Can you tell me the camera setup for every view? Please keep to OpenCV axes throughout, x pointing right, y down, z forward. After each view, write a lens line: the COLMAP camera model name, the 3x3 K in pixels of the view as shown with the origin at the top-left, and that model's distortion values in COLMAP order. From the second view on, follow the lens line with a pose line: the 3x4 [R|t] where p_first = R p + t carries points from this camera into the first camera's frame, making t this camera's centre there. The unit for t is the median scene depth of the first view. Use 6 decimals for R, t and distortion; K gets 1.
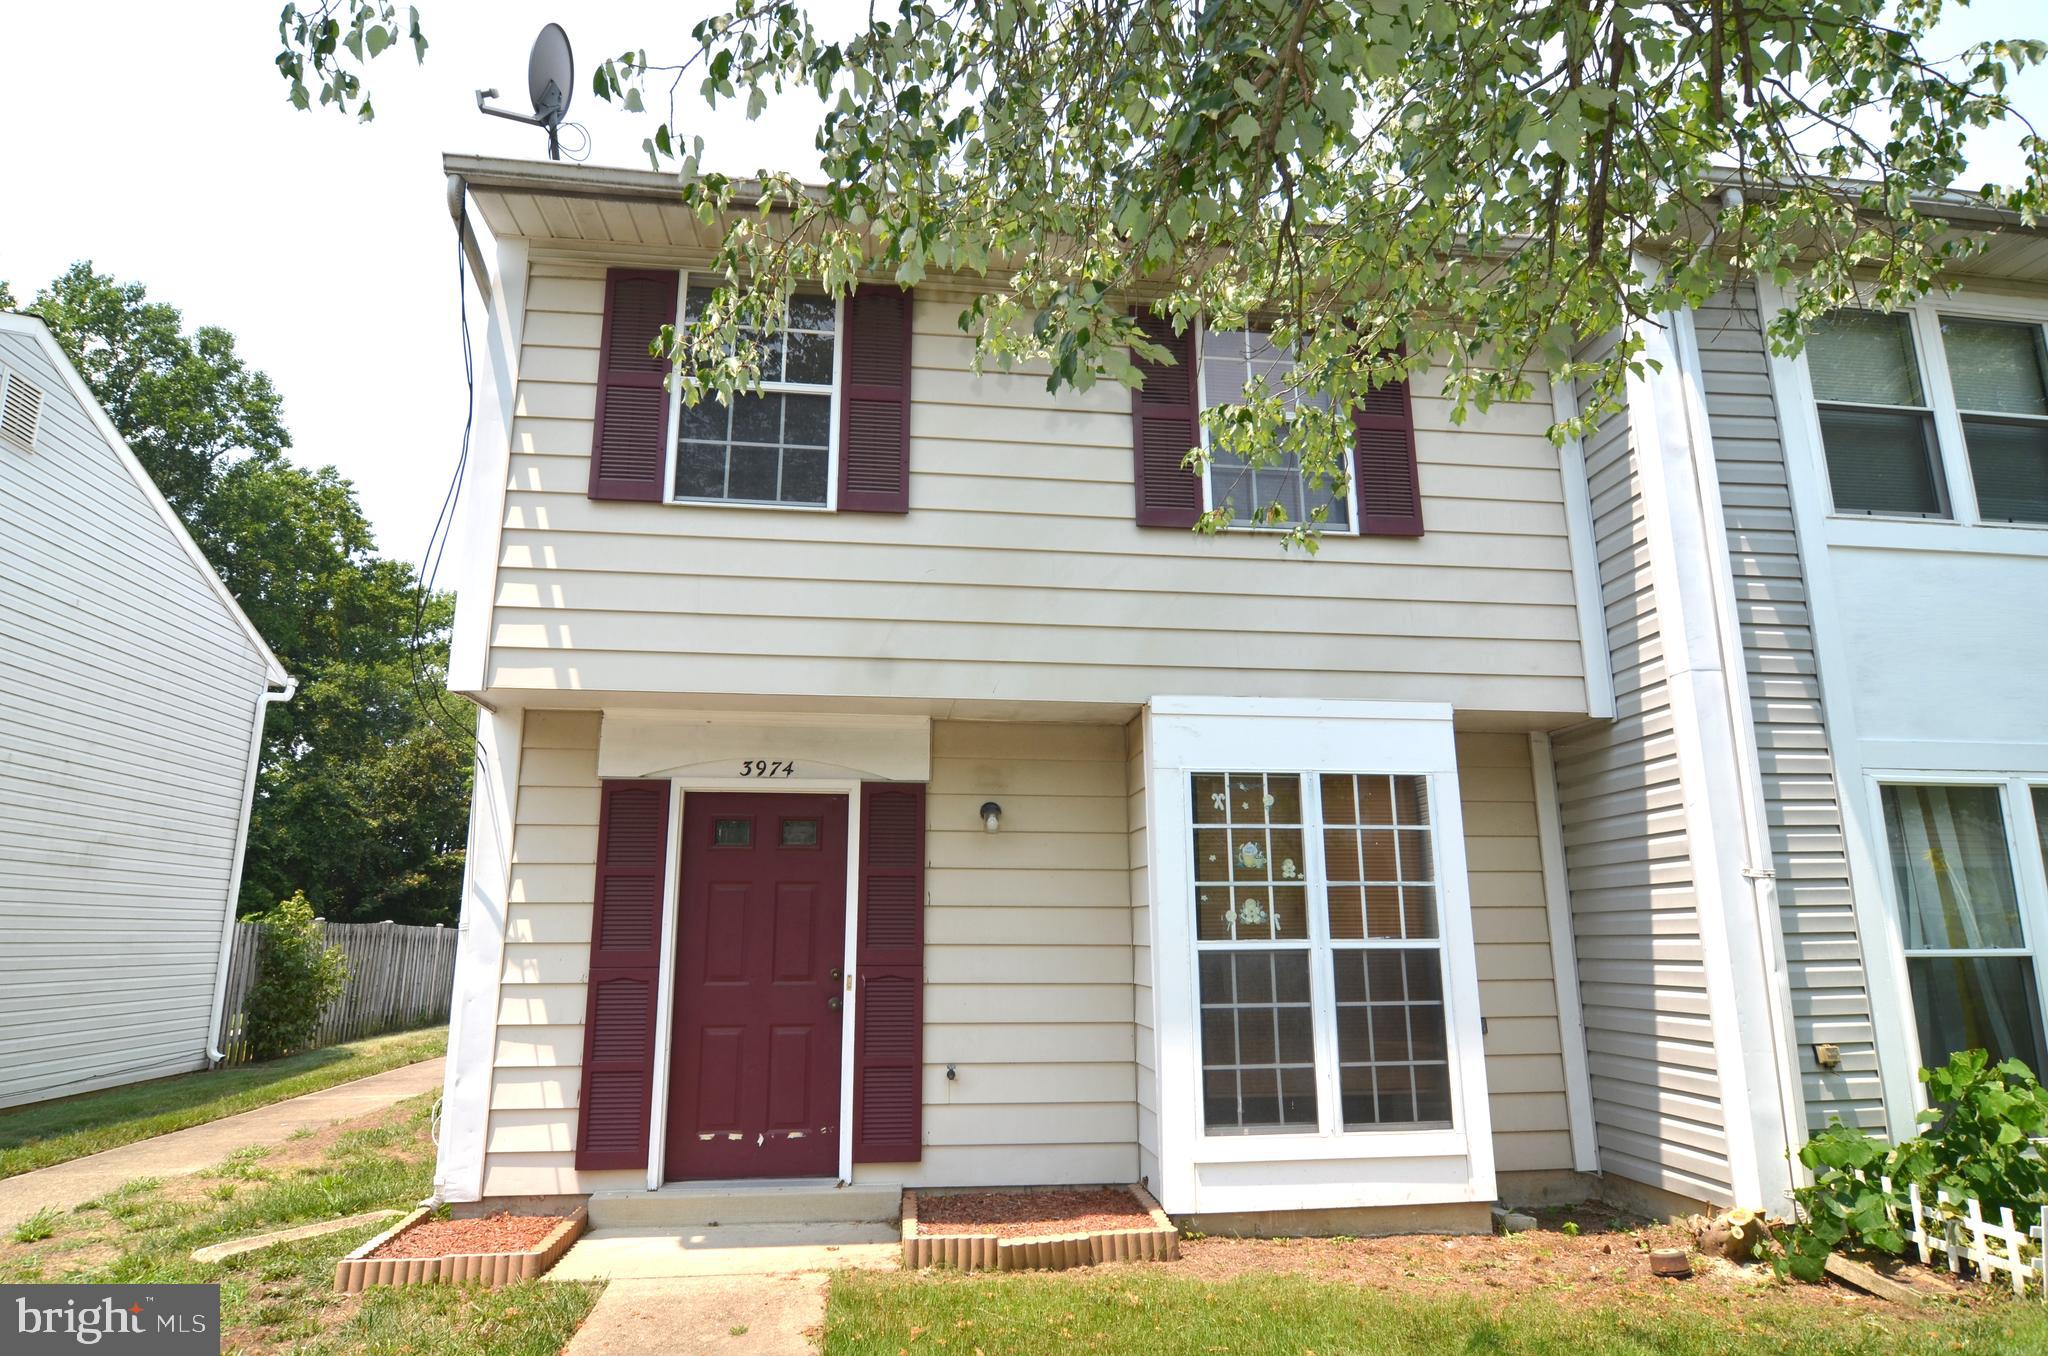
lens RADIAL K [[1123.9, 0, 1016.3], [0, 1123.9, 680.4], [0, 0, 1]] dist [-0.005949, 0.000726]
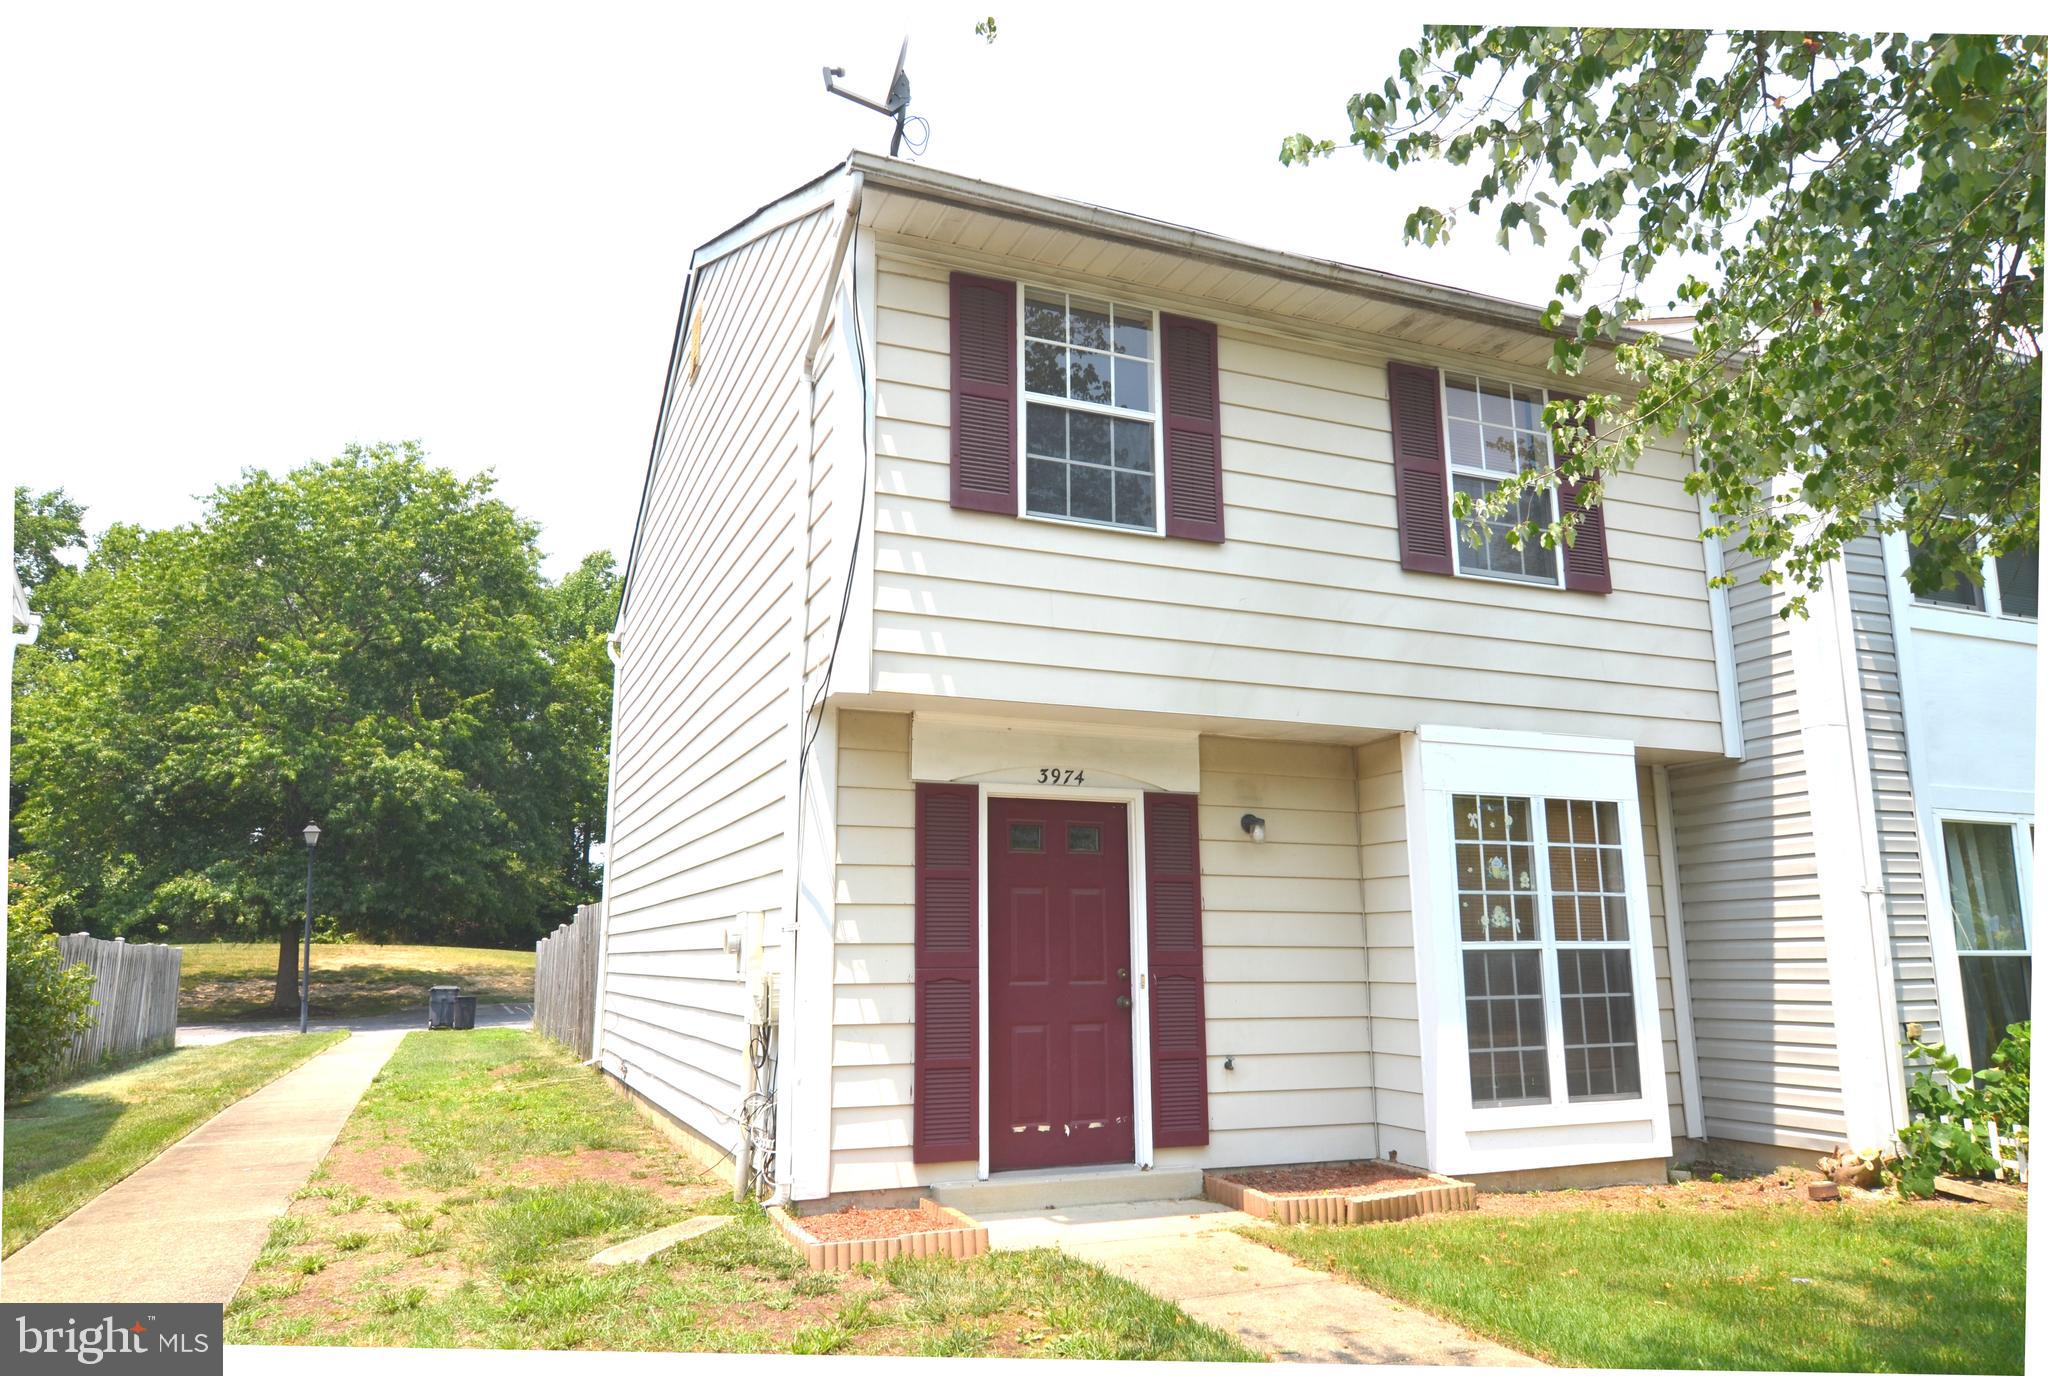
lens RADIAL K [[1372.8, 0, 1028.1], [0, 1372.8, 688.0], [0, 0, 1]] dist [0.005027, -0.000395]
pose [[0.962237, 0.051114, 0.267370, -0.626372], [-0.058349, 0.998112, 0.019178, -0.026405], [-0.265885, -0.034055, 0.963403, -0.214041]]
